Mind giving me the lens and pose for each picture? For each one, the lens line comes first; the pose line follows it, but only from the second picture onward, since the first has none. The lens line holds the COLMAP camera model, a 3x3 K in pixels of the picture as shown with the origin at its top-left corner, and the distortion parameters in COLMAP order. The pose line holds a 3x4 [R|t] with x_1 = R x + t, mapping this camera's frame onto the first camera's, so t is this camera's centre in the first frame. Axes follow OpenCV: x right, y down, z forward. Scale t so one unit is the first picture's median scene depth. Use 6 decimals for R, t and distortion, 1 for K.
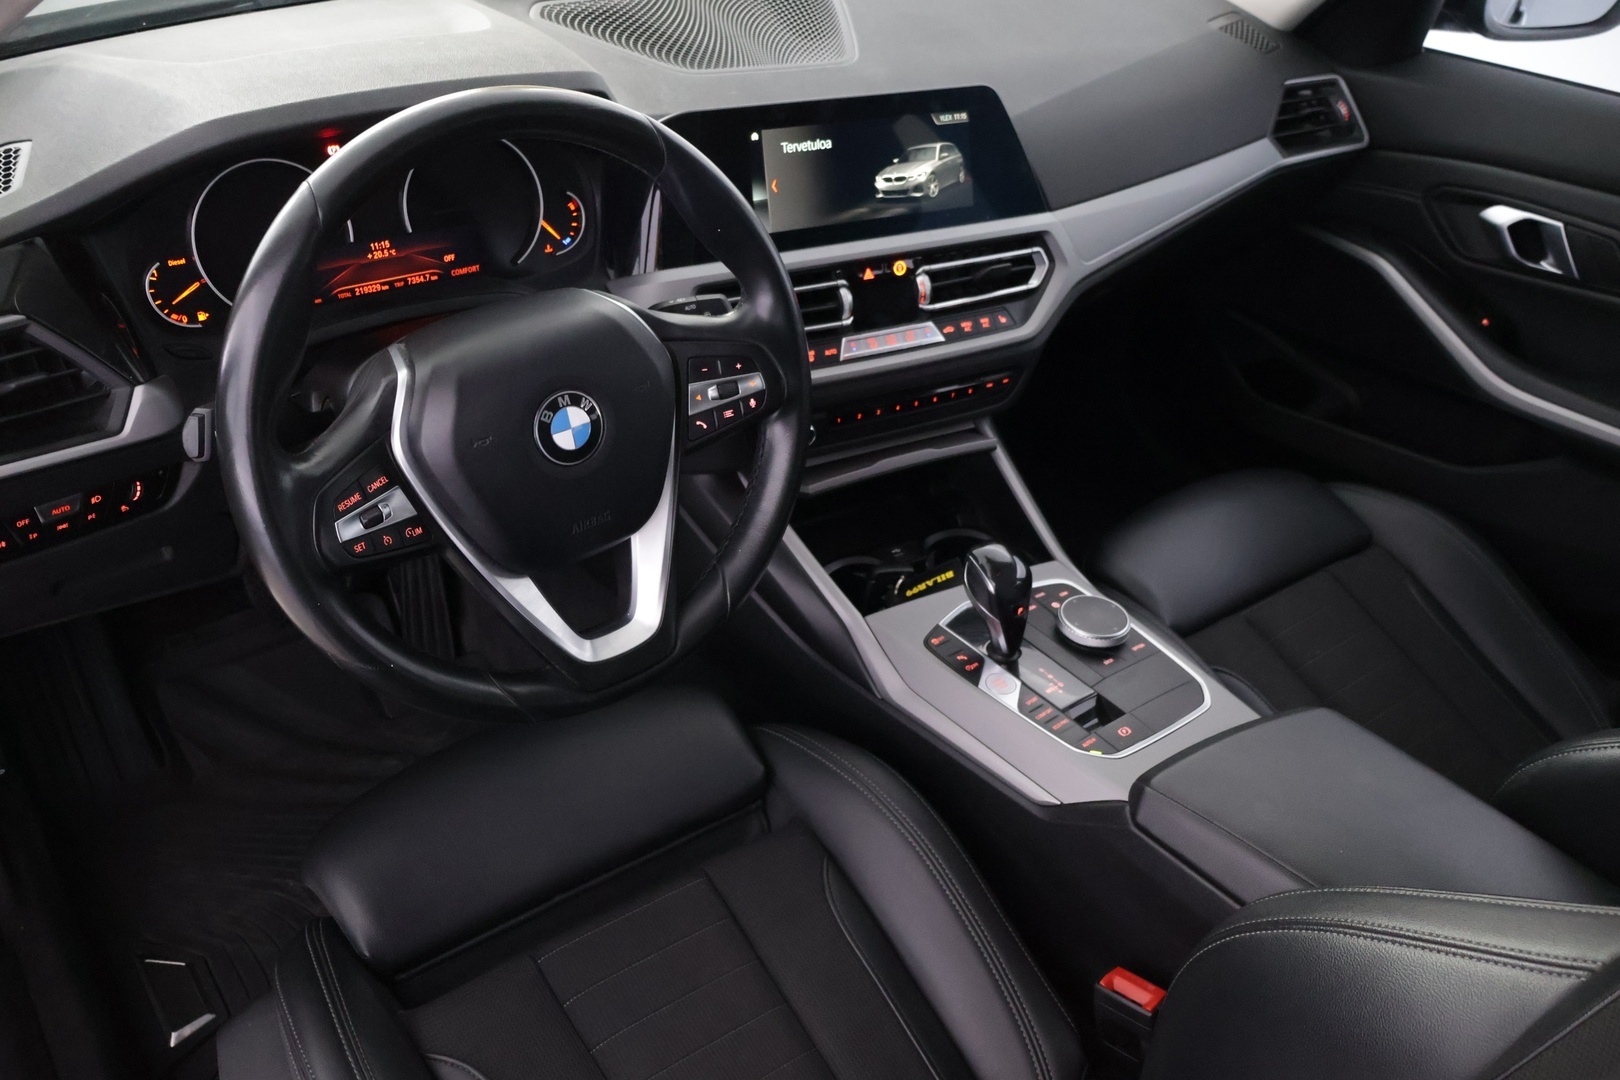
lens RADIAL K [[1361.9, 0, 810.0], [0, 1361.9, 540.0], [0, 0, 1]] dist [-0.009717, 0.008995]
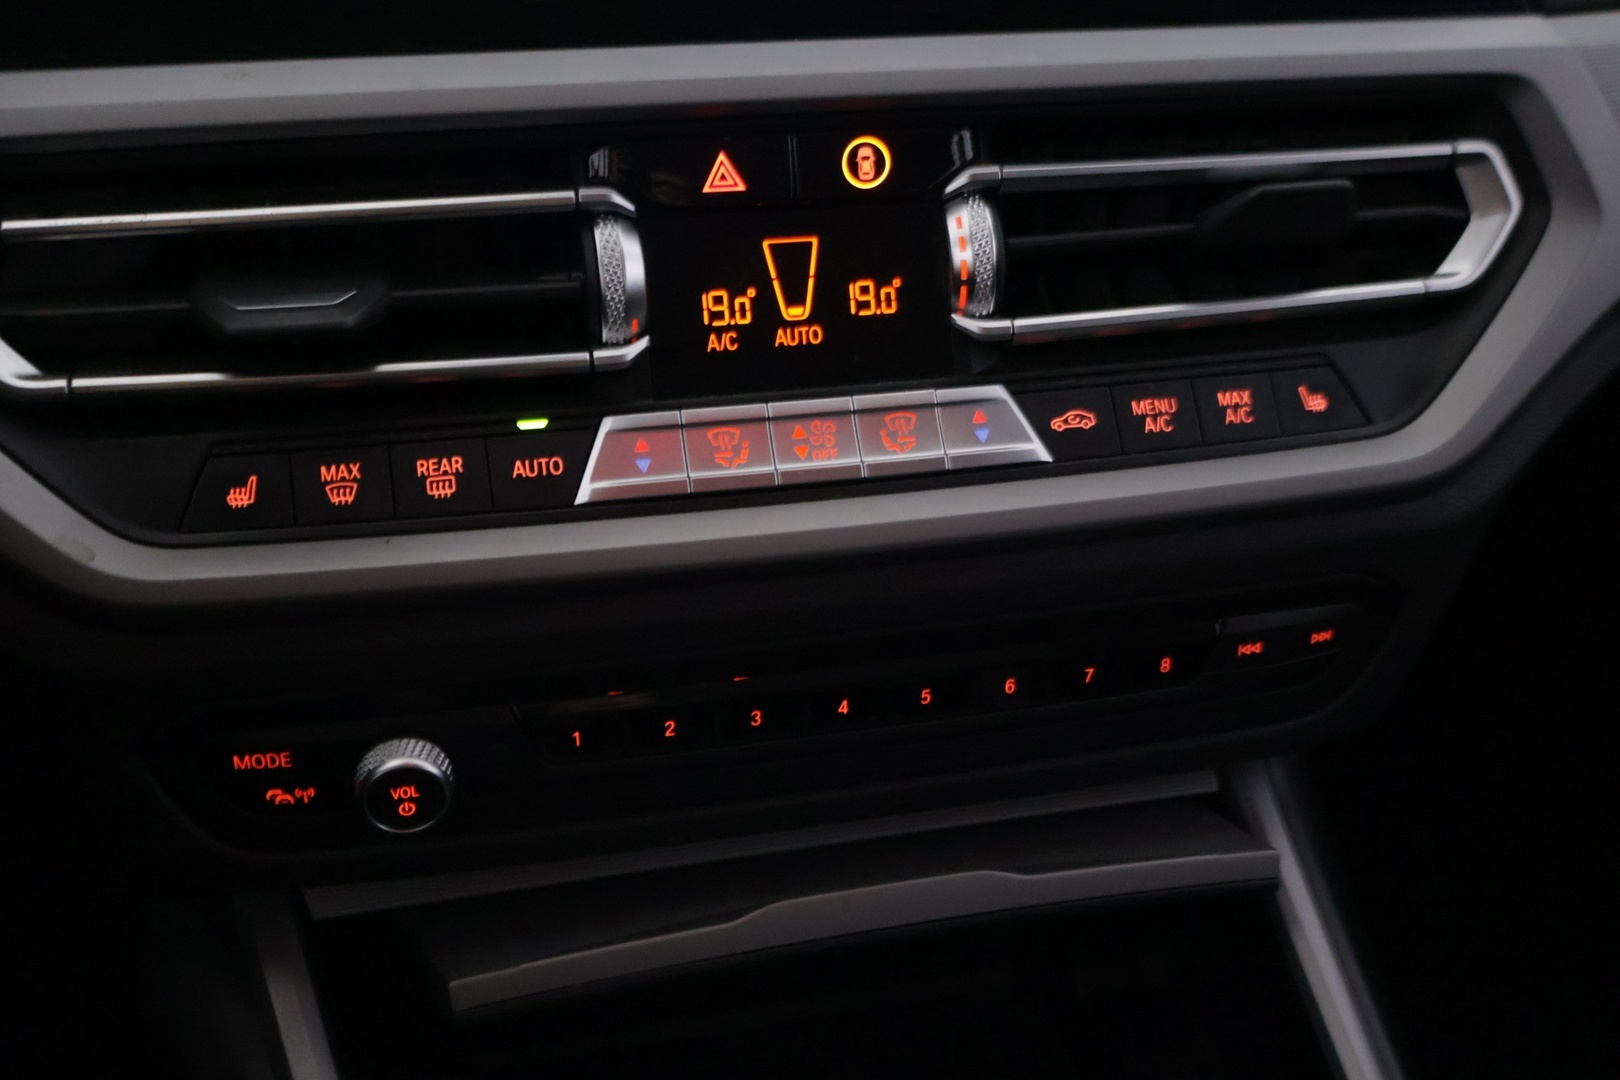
lens RADIAL K [[1799.3, 0, 810.0], [0, 1799.3, 540.0], [0, 0, 1]] dist [0.002652, -0.000178]
pose [[0.959800, 0.070475, -0.271693, 0.153628], [-0.107172, 0.986643, -0.122675, -0.088991], [0.259418, 0.146862, 0.954533, 0.694408]]
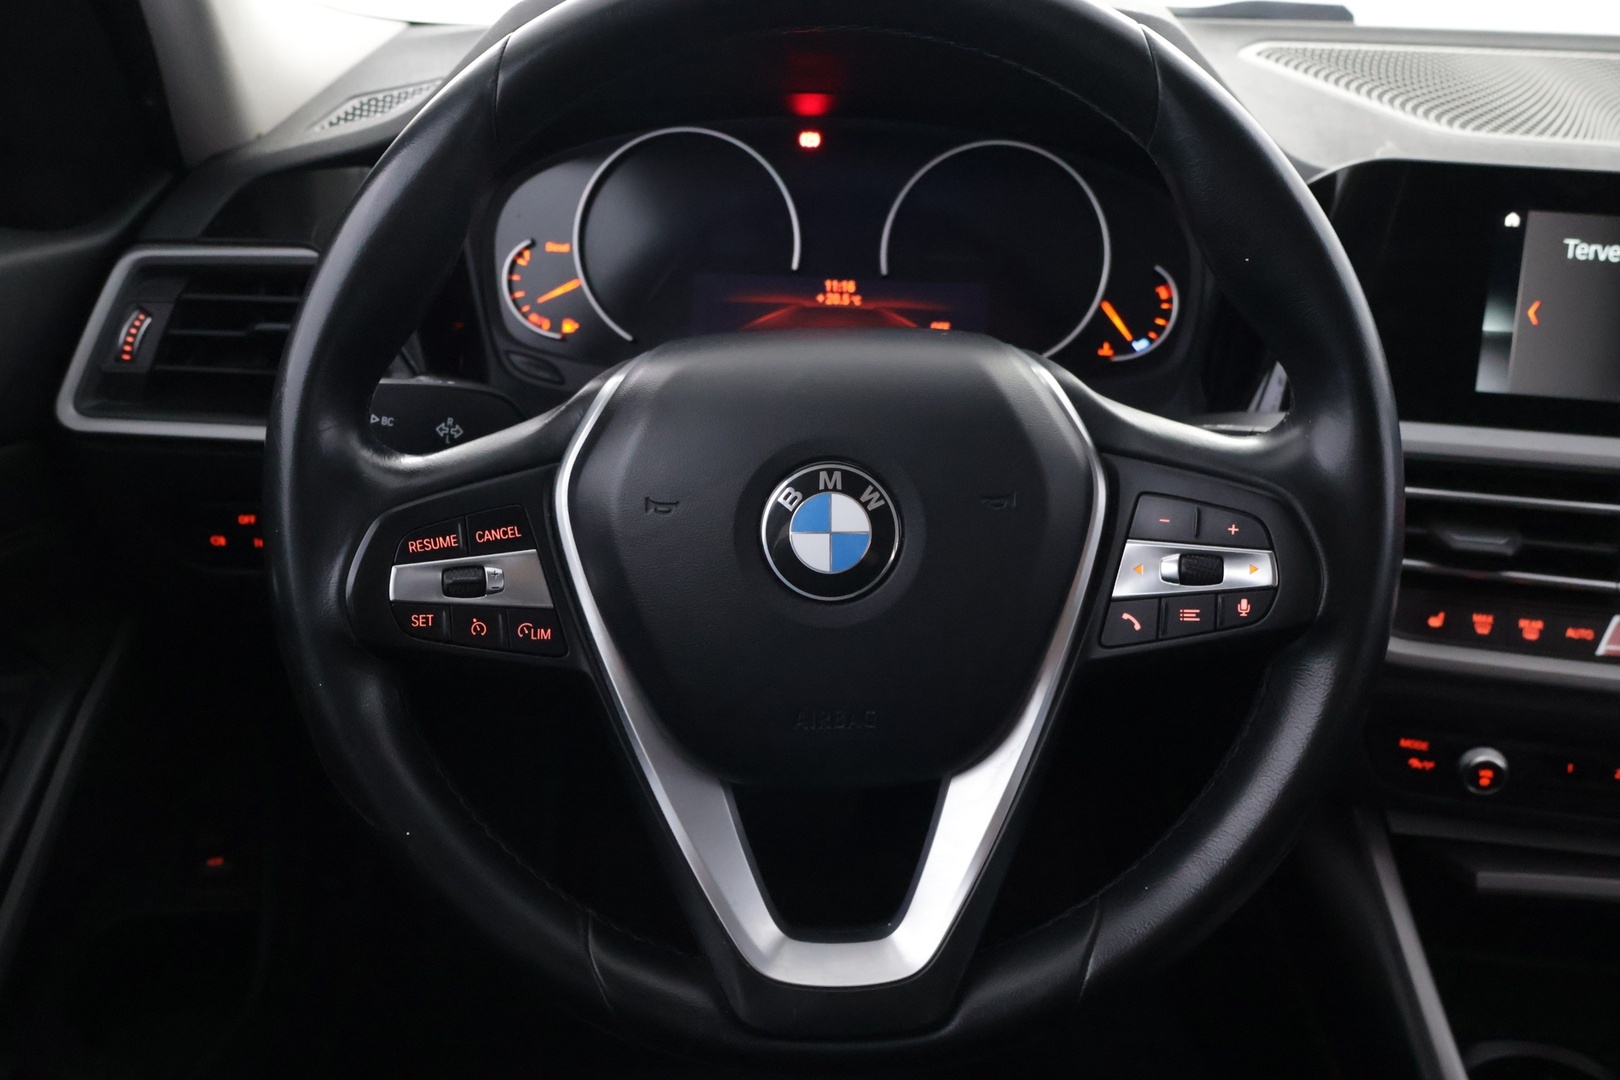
lens RADIAL K [[1569.1, 0, 810.0], [0, 1569.1, 540.0], [0, 0, 1]] dist [-0.001362, 0.012777]
pose [[0.778920, 0.200637, -0.594162, 0.134894], [-0.333462, 0.934908, -0.121453, -0.000466], [0.531119, 0.292732, 0.795123, 0.353784]]
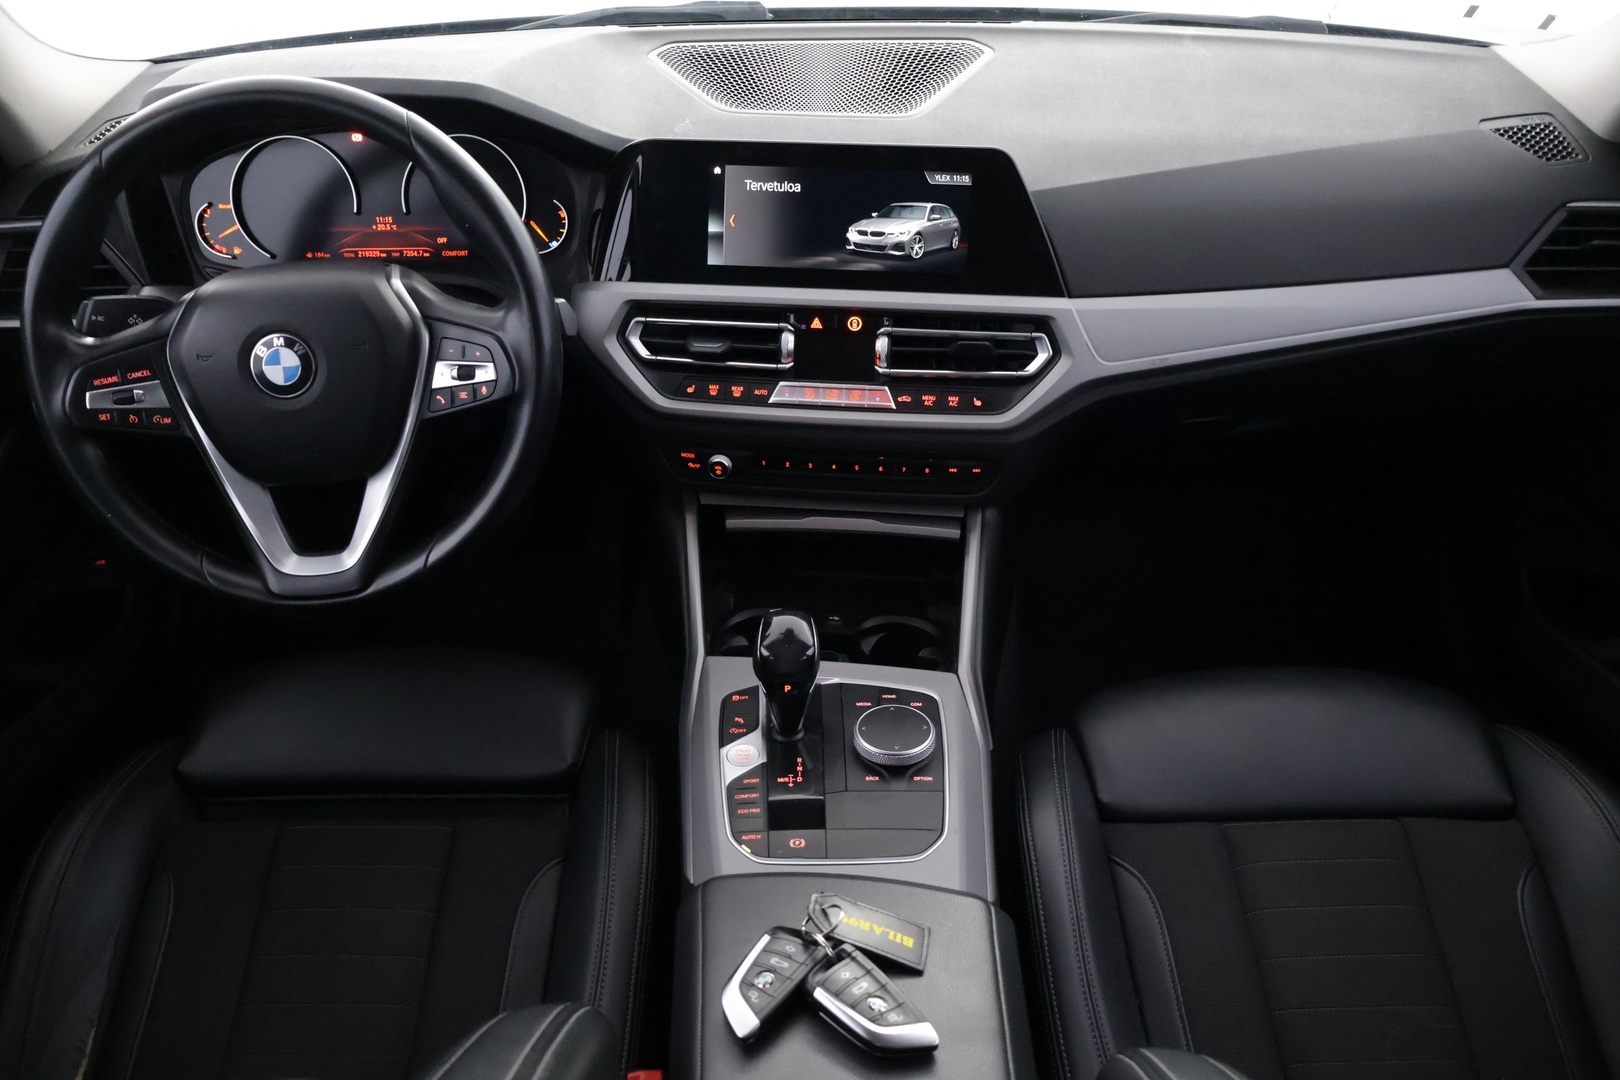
lens RADIAL K [[1361.9, 0, 810.0], [0, 1361.9, 540.0], [0, 0, 1]] dist [-0.009717, 0.008995]
pose [[0.793986, 0.244001, -0.556820, 0.619883], [-0.282022, 0.959235, 0.018198, -0.062311], [0.538562, 0.142586, 0.830434, 0.207995]]
